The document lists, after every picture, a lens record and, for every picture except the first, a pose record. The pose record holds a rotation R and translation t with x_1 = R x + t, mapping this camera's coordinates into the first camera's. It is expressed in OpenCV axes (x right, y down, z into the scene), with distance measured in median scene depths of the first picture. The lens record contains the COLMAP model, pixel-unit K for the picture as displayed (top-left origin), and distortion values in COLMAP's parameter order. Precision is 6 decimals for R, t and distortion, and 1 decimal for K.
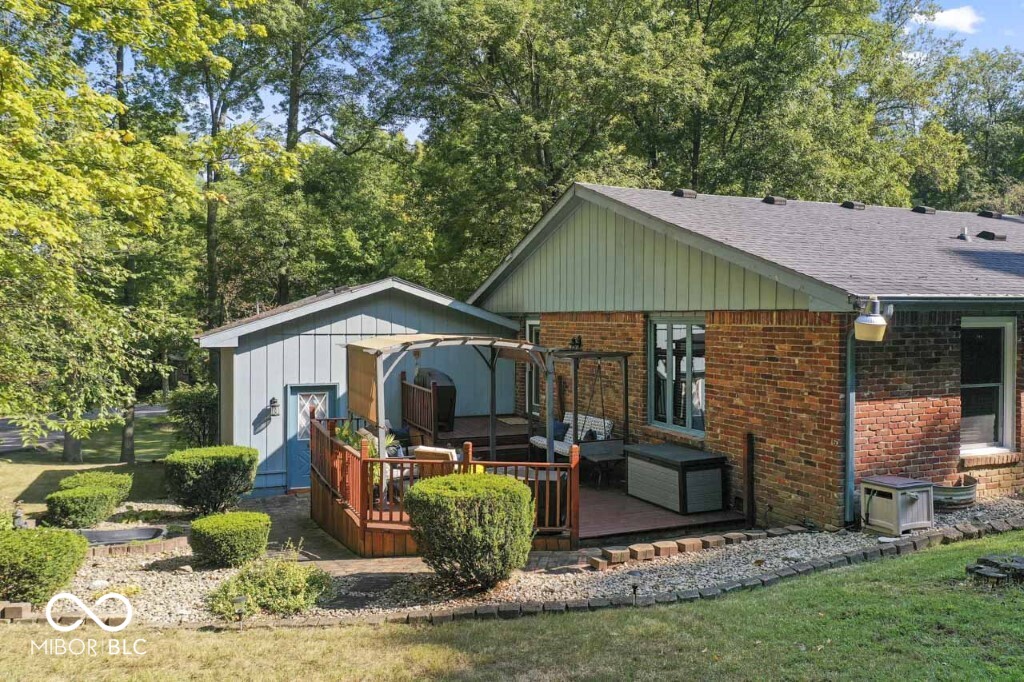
lens RADIAL K [[804.6, 0, 513.9], [0, 804.6, 321.2], [0, 0, 1]] dist [-0.000199, -0.007178]
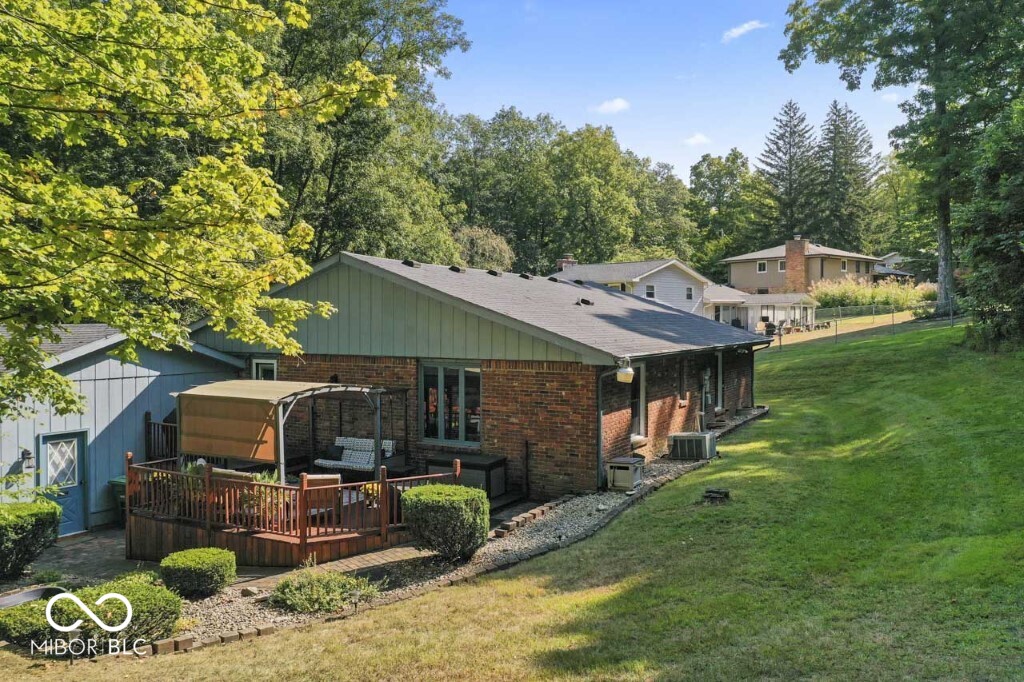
lens RADIAL K [[804.6, 0, 513.9], [0, 804.6, 321.2], [0, 0, 1]] dist [-0.000199, -0.007178]
pose [[0.771211, 0.002617, 0.636574, -0.722131], [0.000737, 0.999987, -0.005004, -0.083389], [-0.636579, 0.004328, 0.771199, -0.179673]]
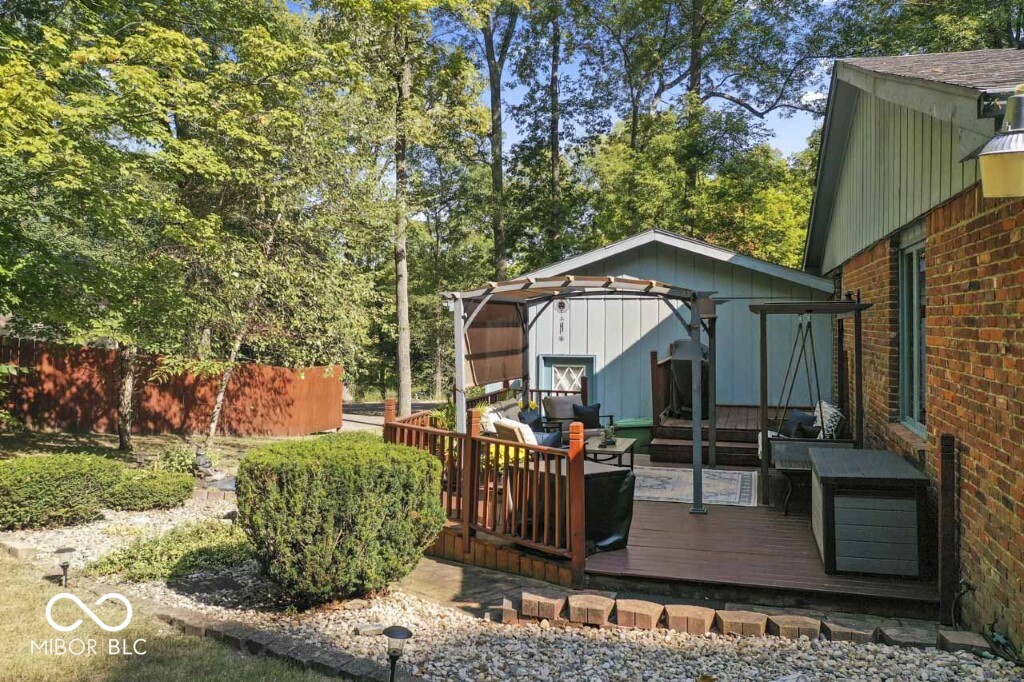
lens RADIAL K [[804.6, 0, 513.9], [0, 804.6, 321.2], [0, 0, 1]] dist [-0.000199, -0.007178]
pose [[0.781337, 0.001146, -0.624108, 0.403566], [-0.004654, 0.999981, -0.003990, 0.071675], [0.624092, 0.006022, 0.781328, 0.441610]]
